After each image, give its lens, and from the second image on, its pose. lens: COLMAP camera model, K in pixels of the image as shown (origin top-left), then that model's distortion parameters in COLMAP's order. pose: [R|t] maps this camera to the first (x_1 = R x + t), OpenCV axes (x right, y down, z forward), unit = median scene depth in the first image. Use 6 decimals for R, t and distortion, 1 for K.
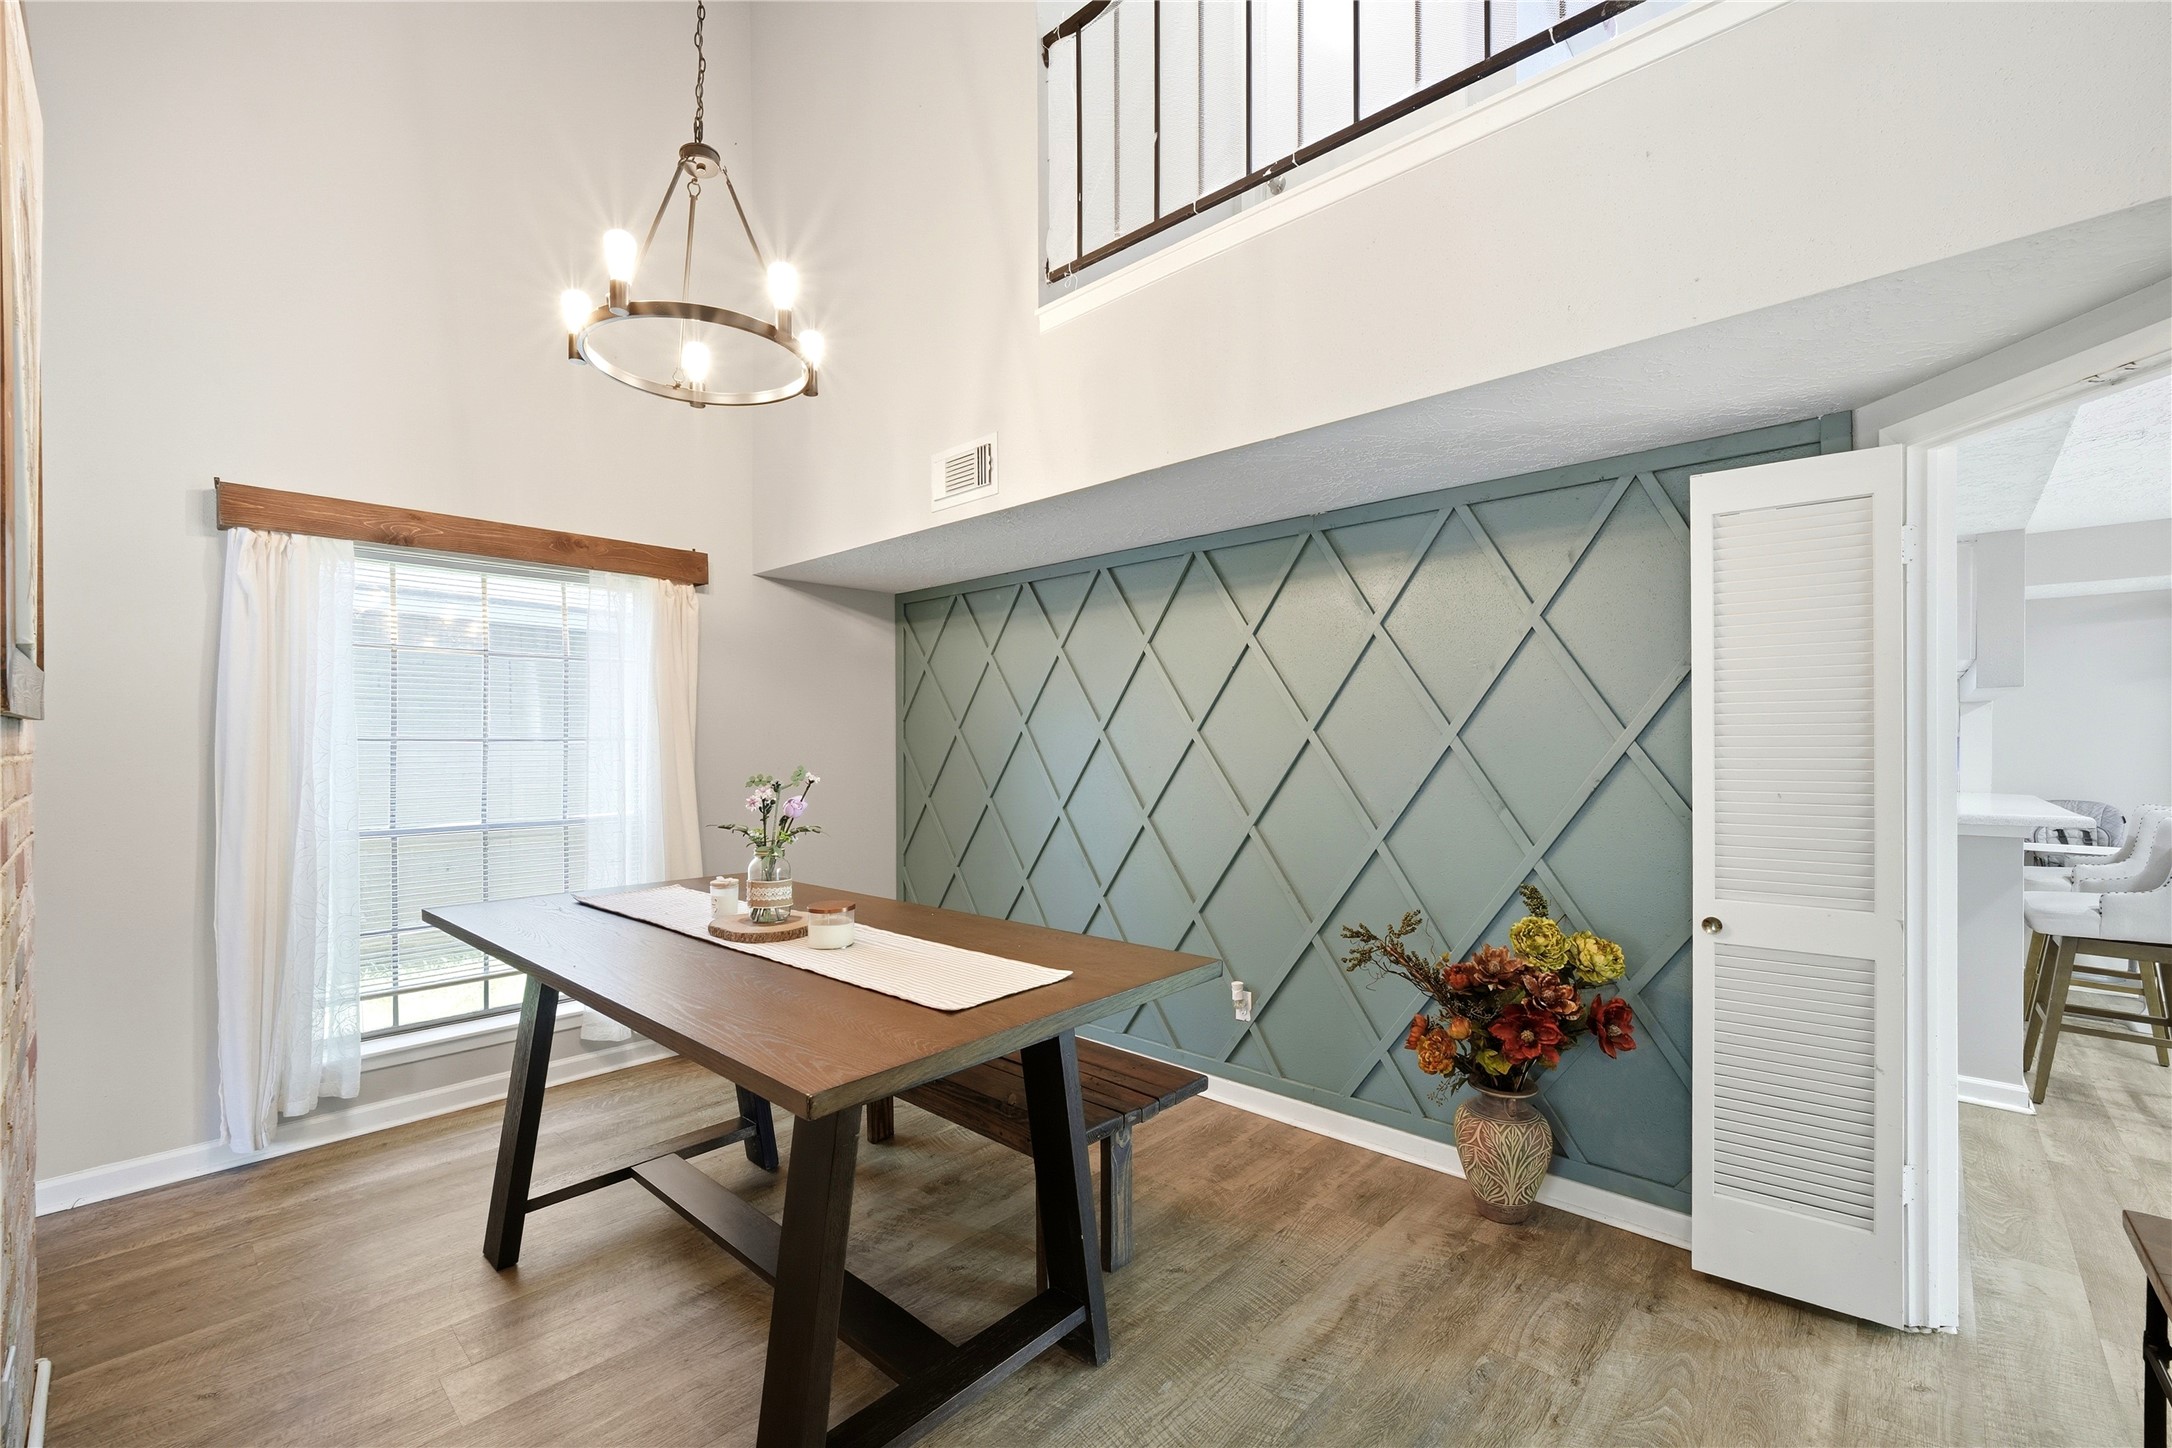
lens RADIAL K [[924.0, 0, 1087.9], [0, 924.0, 753.3], [0, 0, 1]] dist [-0.012850, -0.000039]
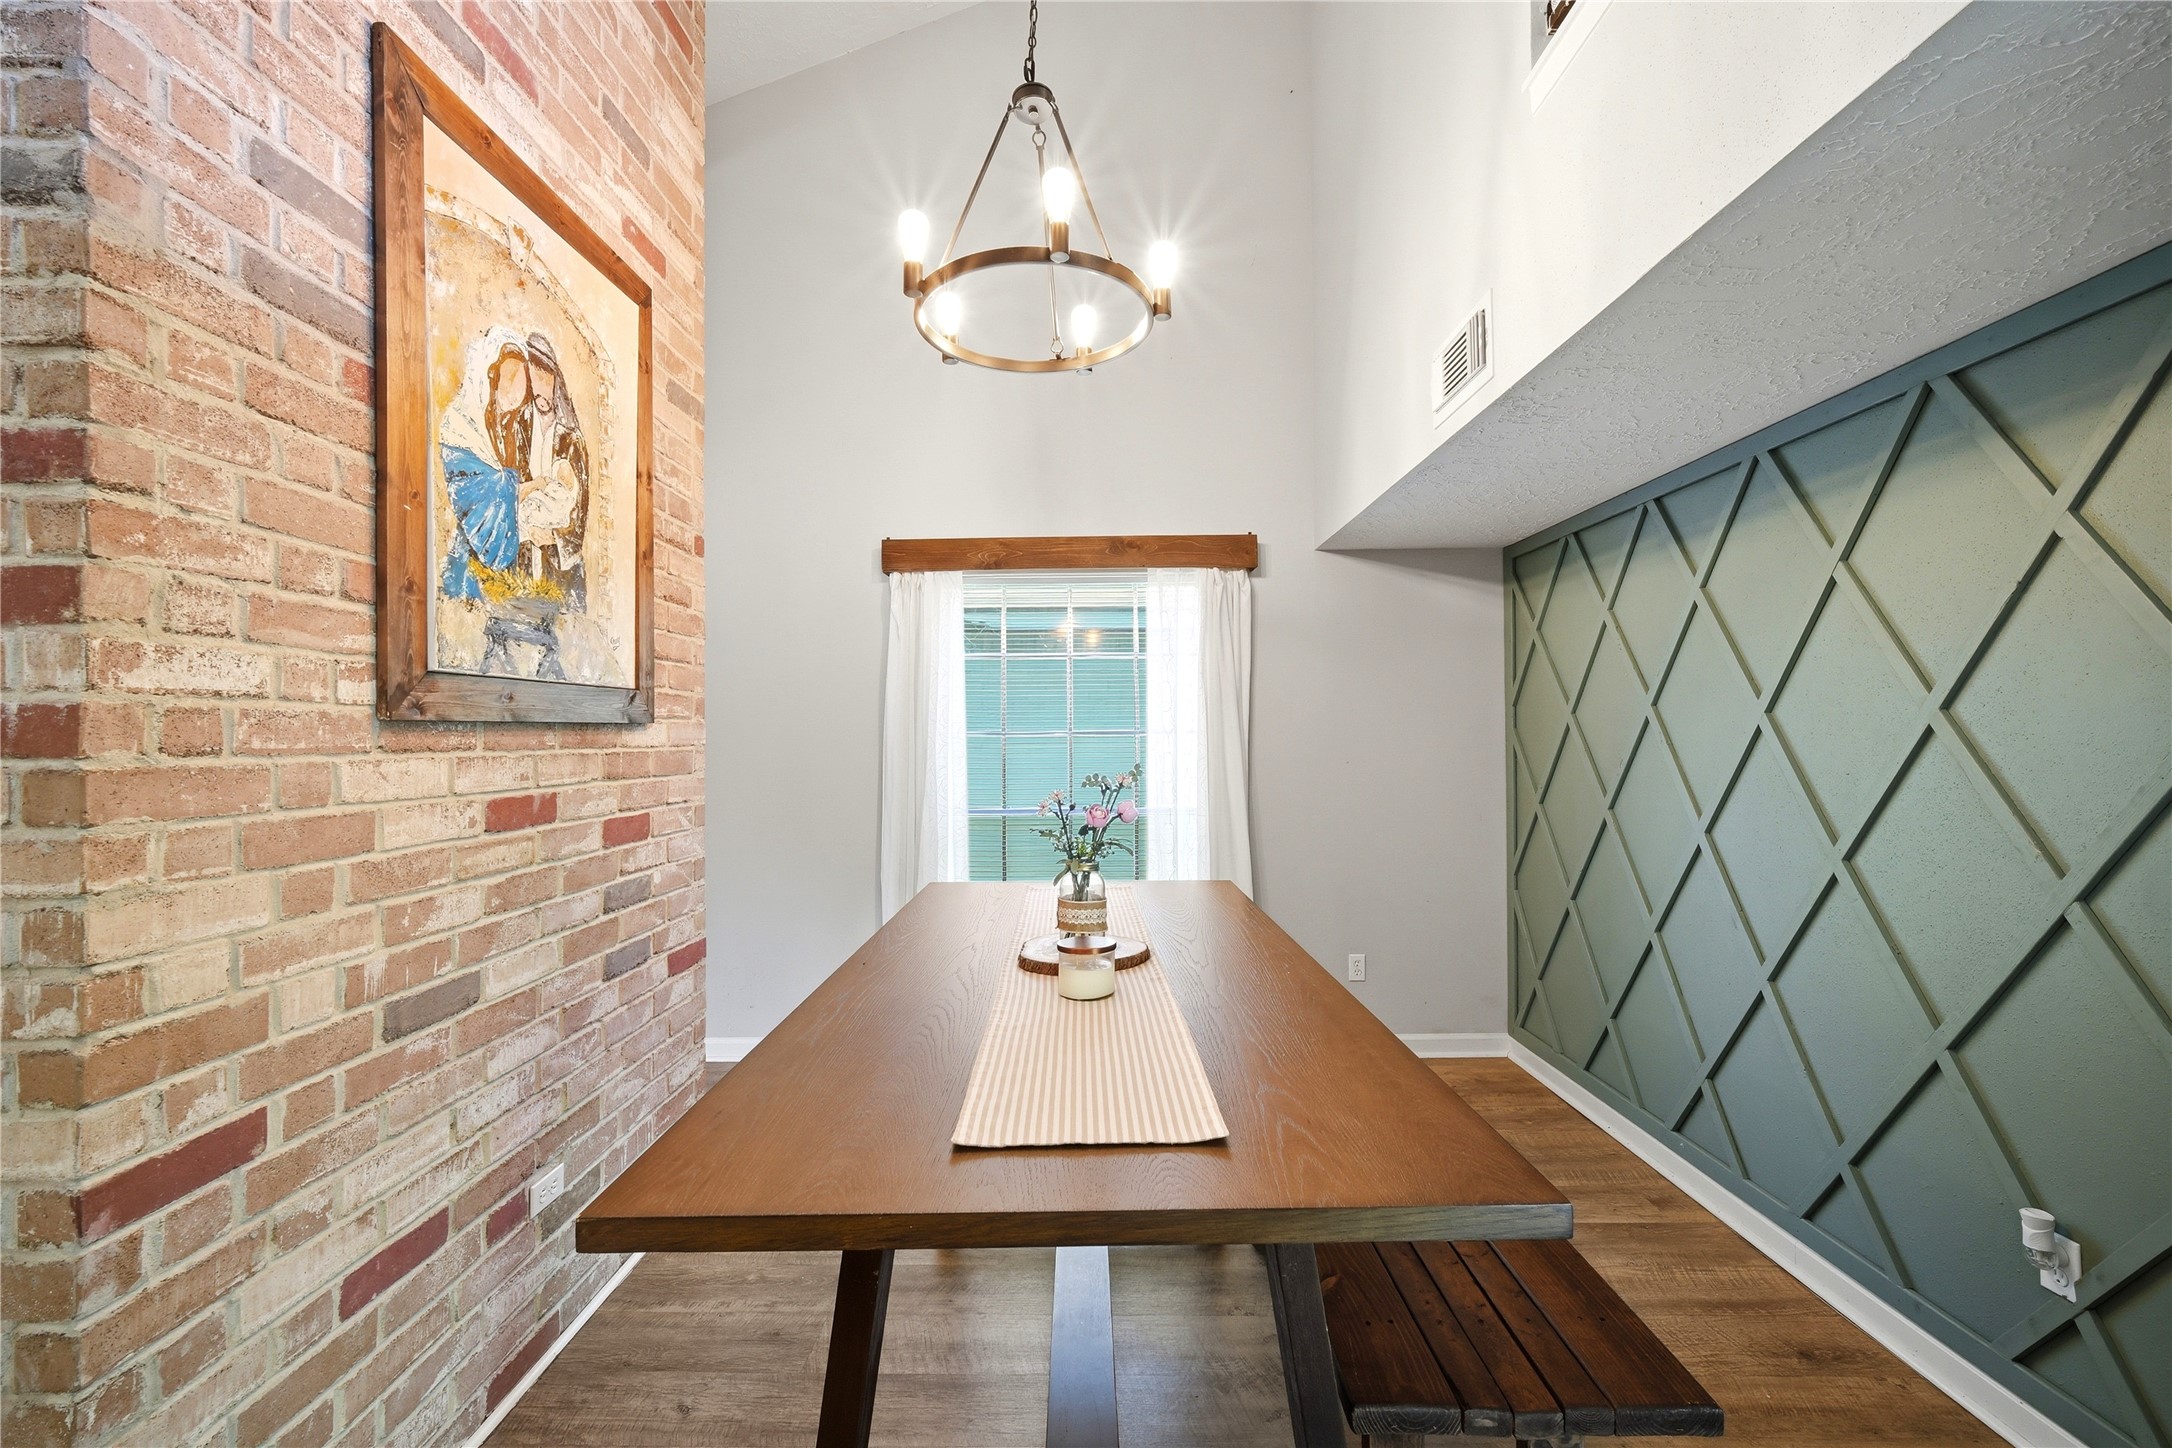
lens RADIAL K [[907.0, 0, 1084.5], [0, 907.0, 728.4], [0, 0, 1]] dist [-0.014711, 0.008218]
pose [[0.669216, -0.008276, -0.743022, 0.182892], [-0.003169, 0.999897, -0.013991, -0.004864], [0.743062, 0.011717, 0.669120, 0.288481]]
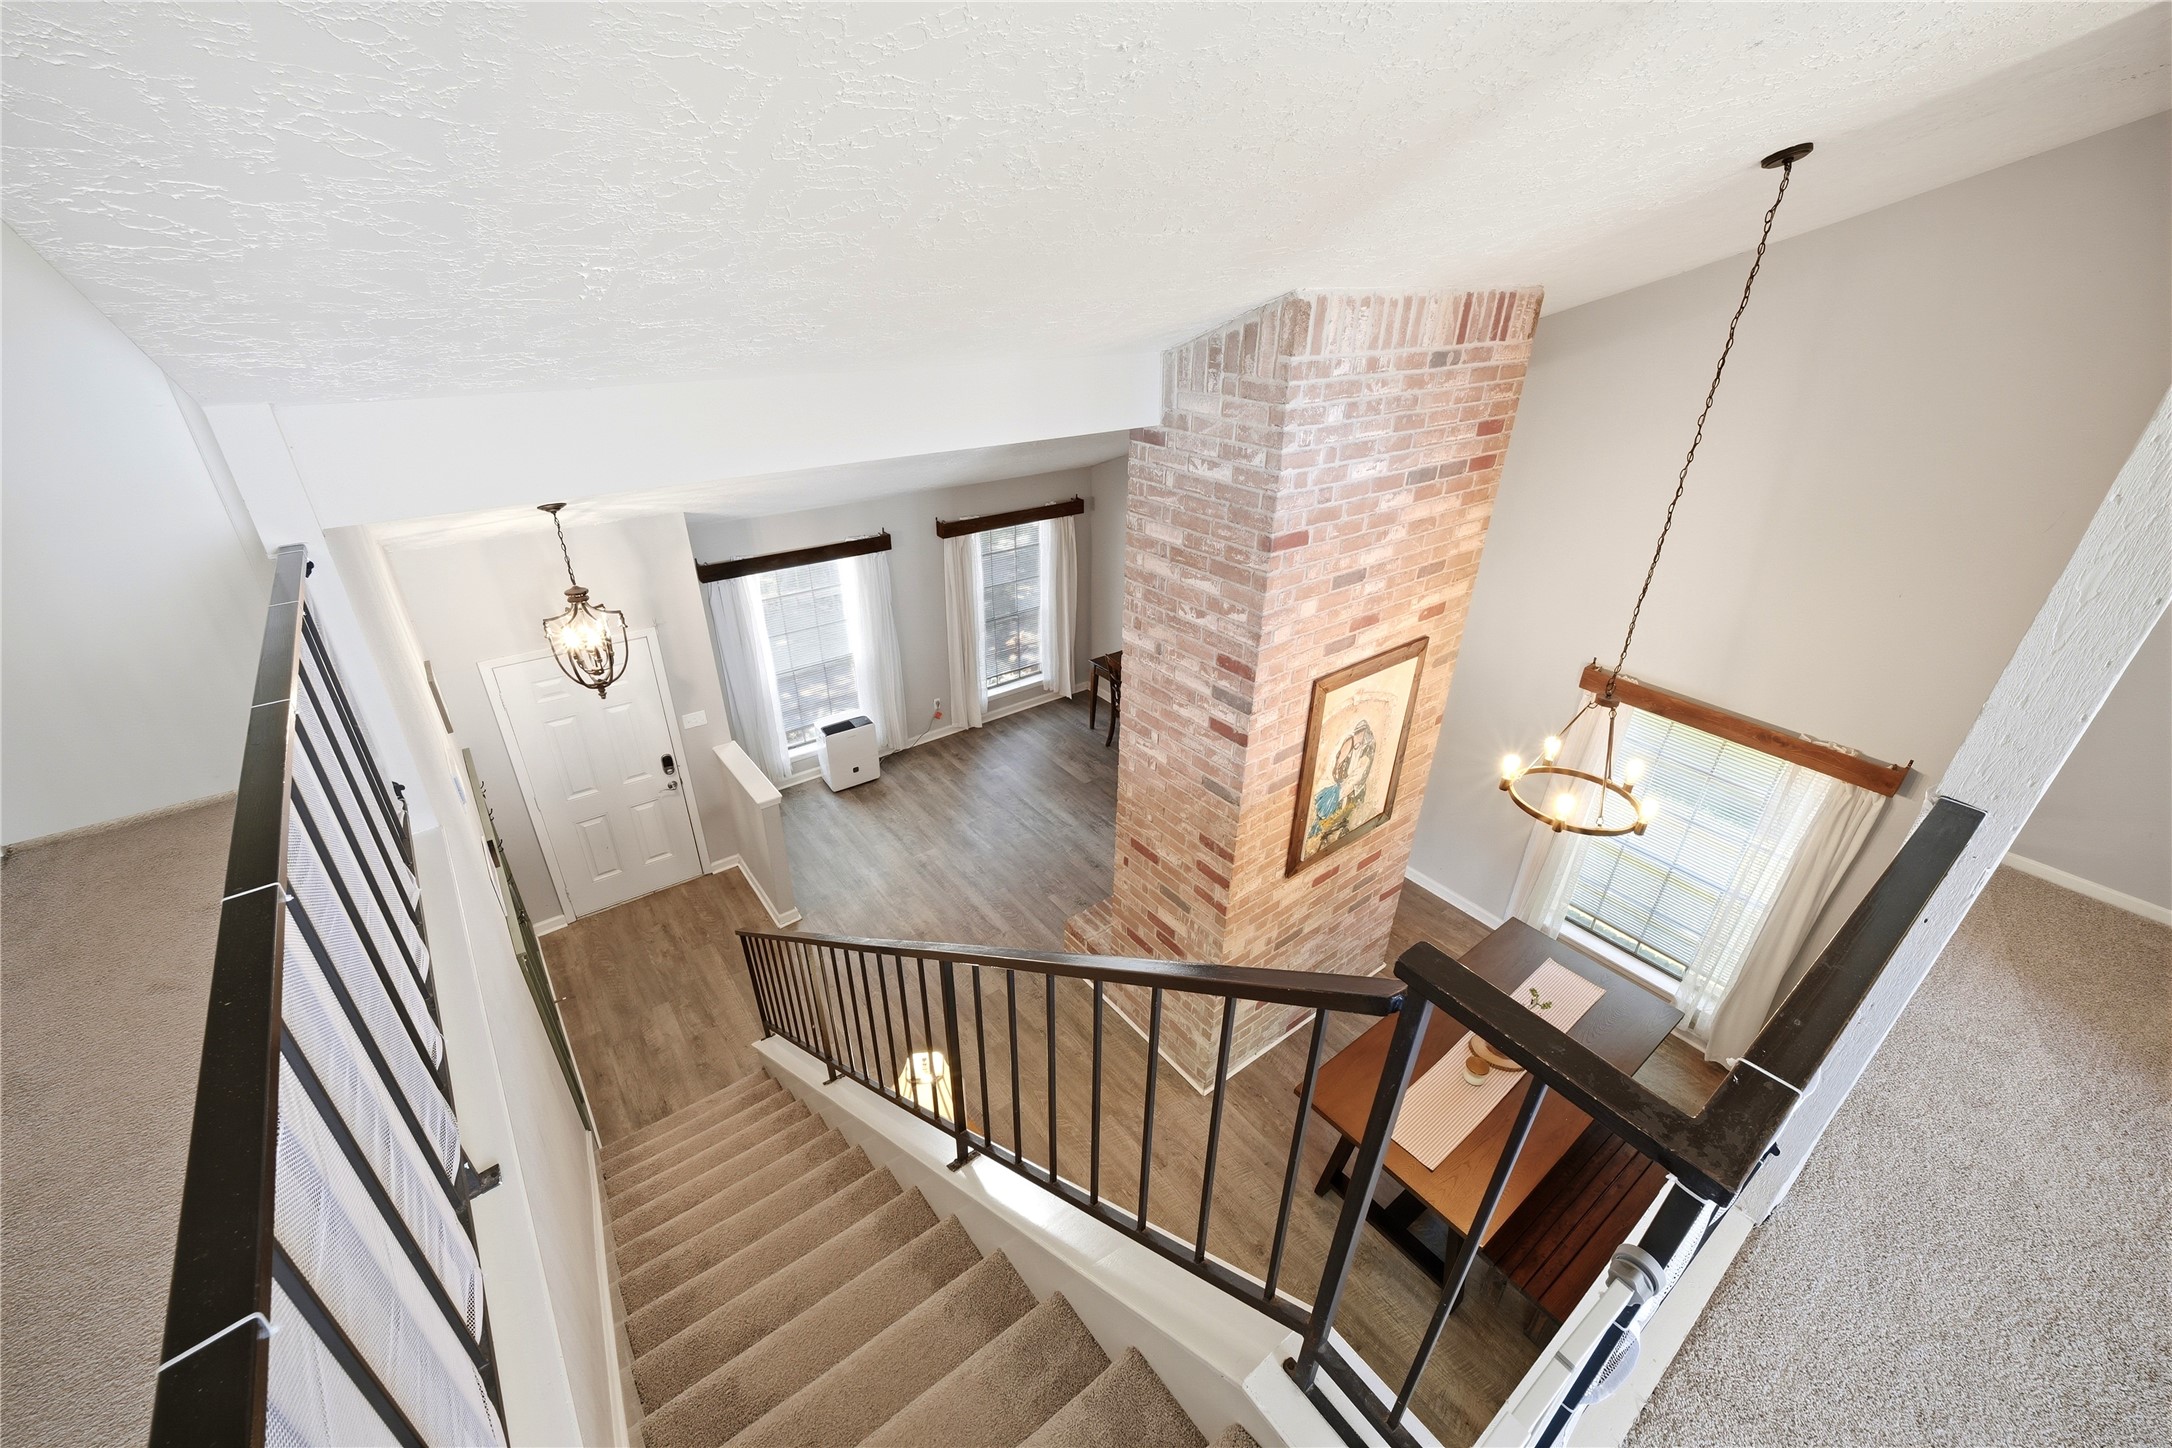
lens RADIAL K [[862.2, 0, 1086.0], [0, 862.2, 724.0], [0, 0, 1]] dist [-0.006748, 0.000002]
pose [[-0.173296, 0.468298, -0.866409, 0.748715], [-0.026291, 0.877207, 0.479393, -0.883860], [0.984519, 0.105856, -0.139704, 0.181251]]
